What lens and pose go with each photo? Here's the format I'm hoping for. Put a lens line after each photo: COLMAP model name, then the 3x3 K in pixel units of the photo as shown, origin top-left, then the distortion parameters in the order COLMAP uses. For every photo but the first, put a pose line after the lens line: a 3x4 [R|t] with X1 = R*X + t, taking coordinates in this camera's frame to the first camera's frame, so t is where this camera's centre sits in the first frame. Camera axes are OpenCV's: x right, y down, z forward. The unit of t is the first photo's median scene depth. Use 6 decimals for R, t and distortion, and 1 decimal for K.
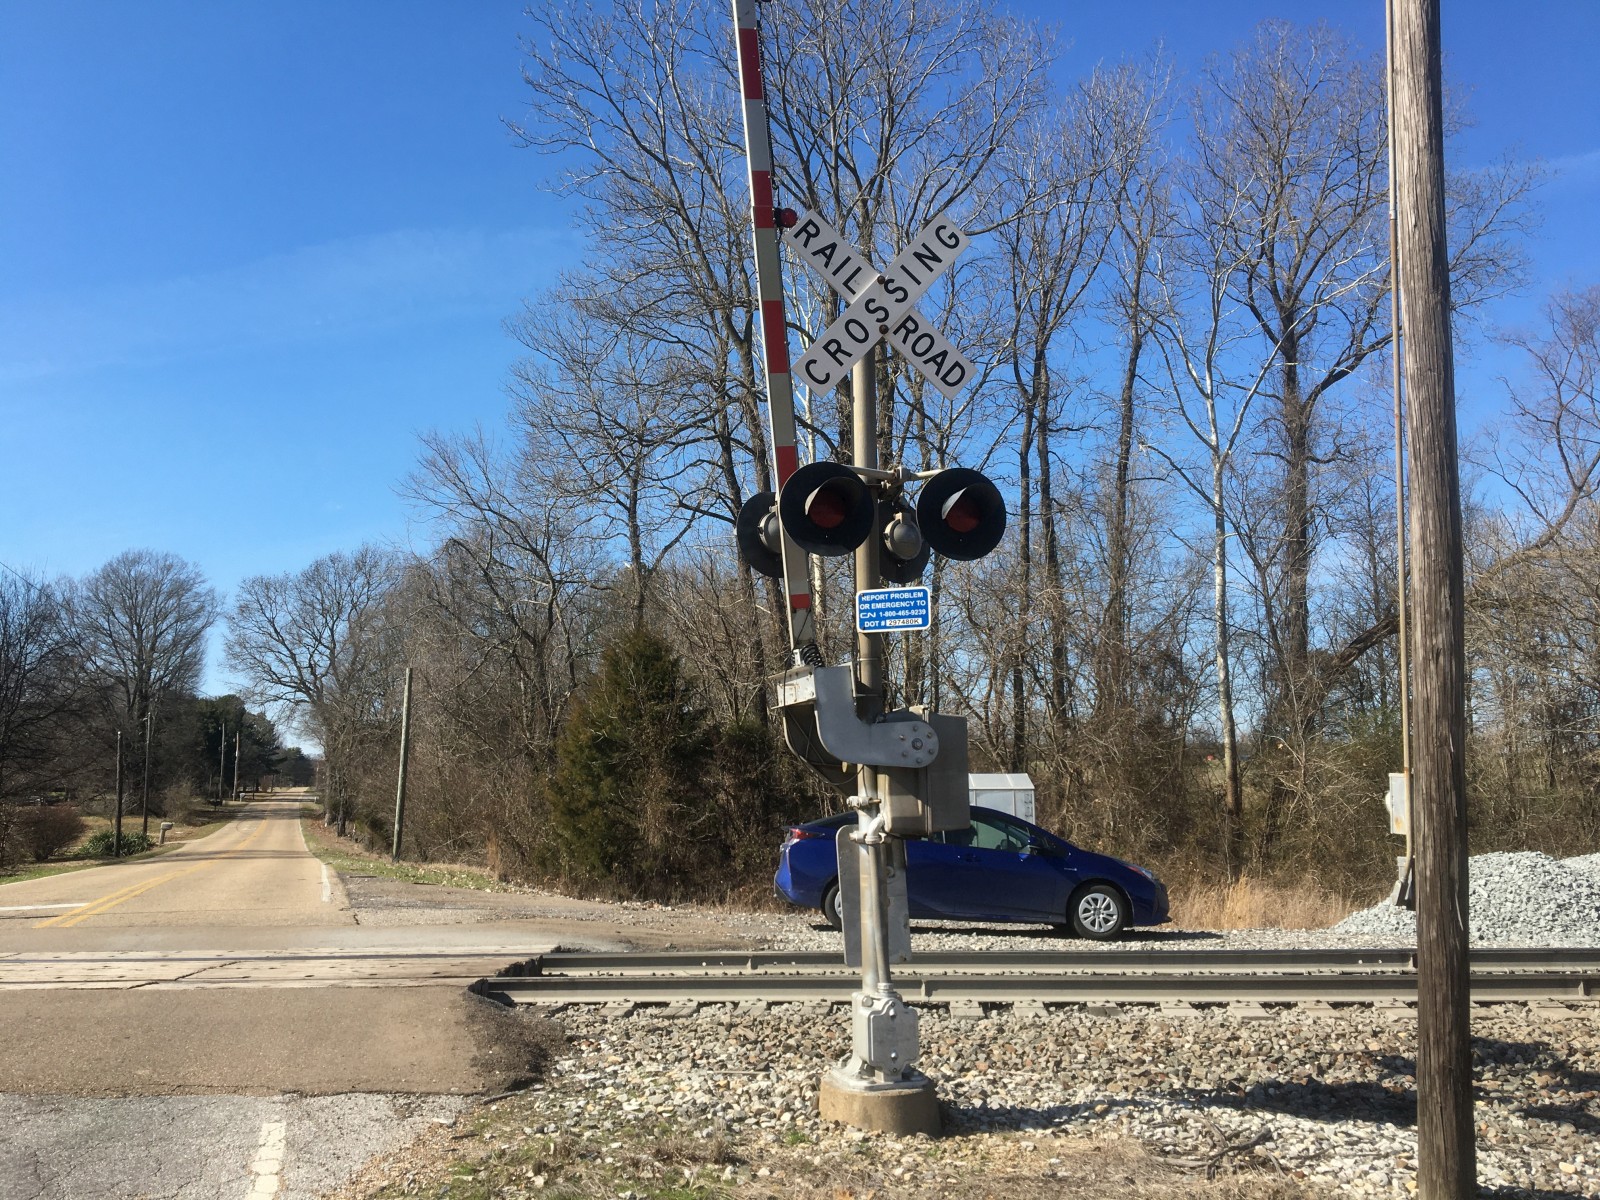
lens RADIAL K [[1329.3, 0, 776.3], [0, 1329.3, 596.7], [0, 0, 1]] dist [0.072417, -0.103740]
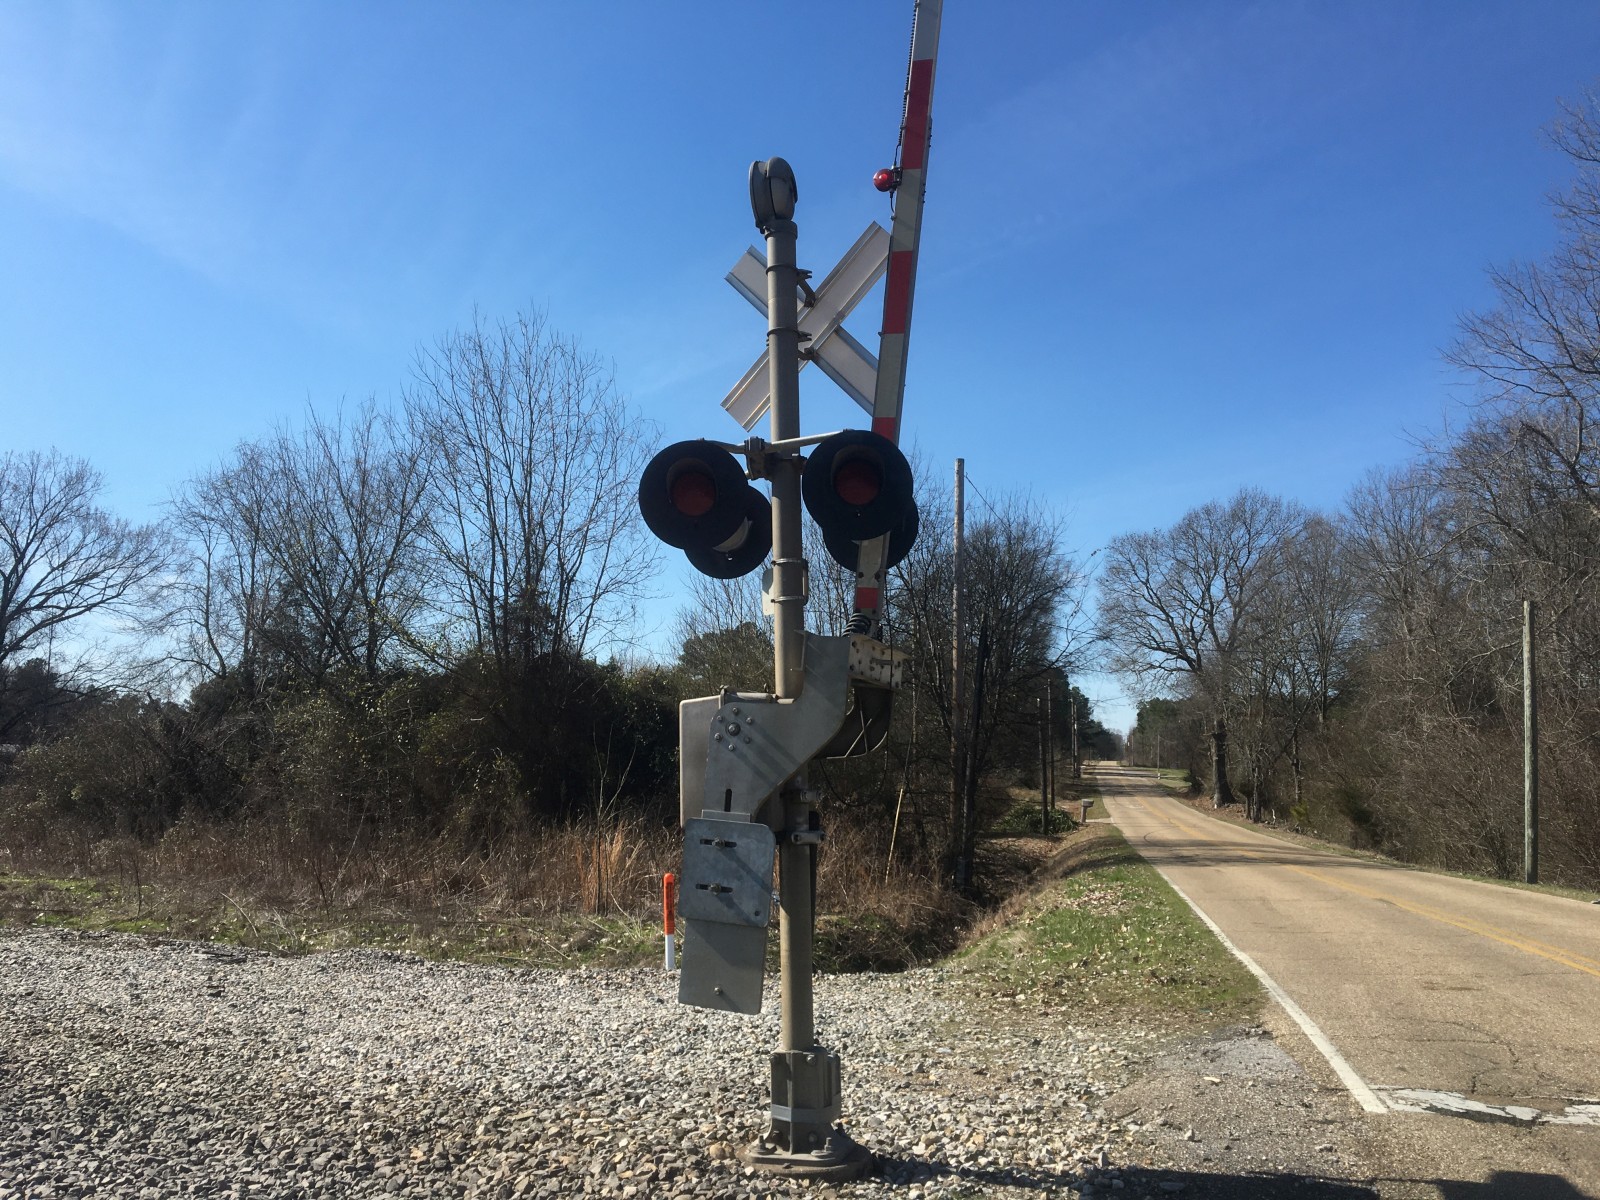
lens RADIAL K [[1329.3, 0, 767.0], [0, 1329.3, 597.8], [0, 0, 1]] dist [0.072417, -0.103740]
pose [[0.839671, -0.040624, -0.541574, -0.132981], [0.050694, 0.998707, 0.003684, 0.016743], [0.540725, -0.030549, 0.840645, 0.120754]]
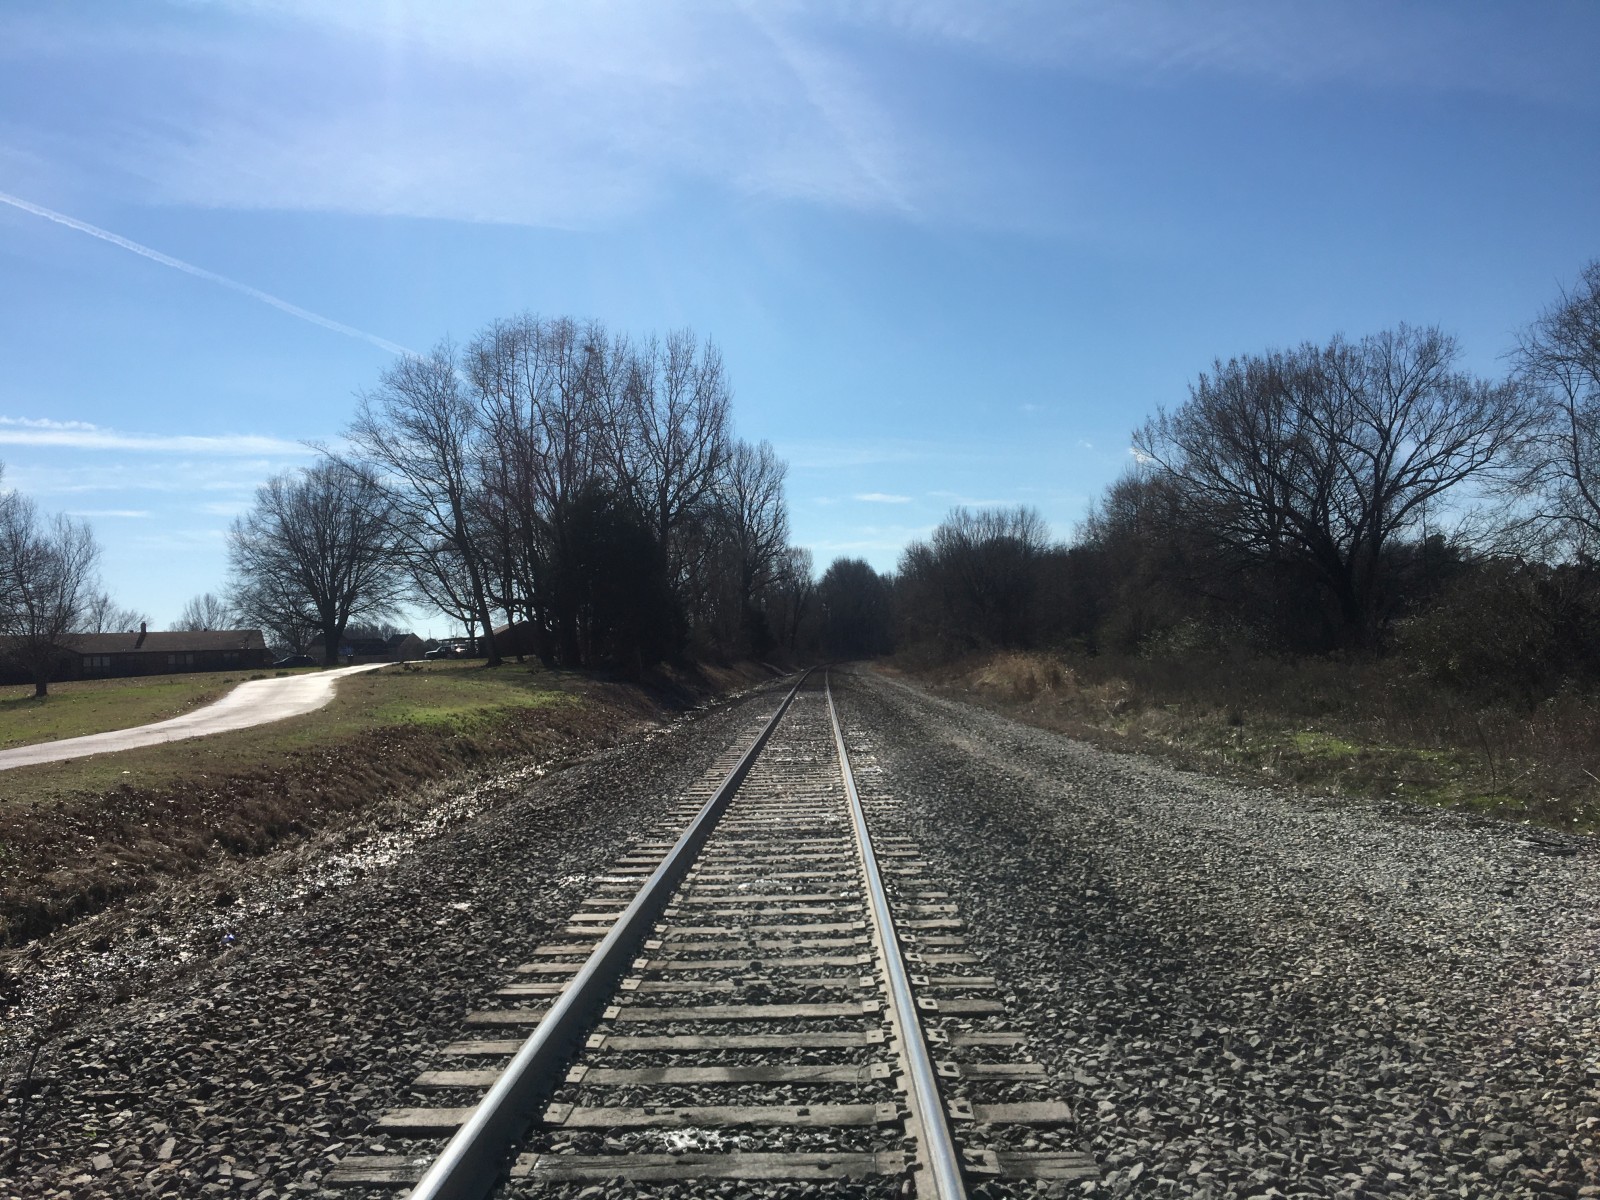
lens RADIAL K [[1329.3, 0, 795.2], [0, 1329.3, 599.0], [0, 0, 1]] dist [0.072417, -0.103740]
pose [[0.050298, -0.026678, -0.998378, -0.139889], [0.177532, 0.983962, -0.017349, 0.019683], [0.982829, -0.176371, 0.054228, 0.135090]]
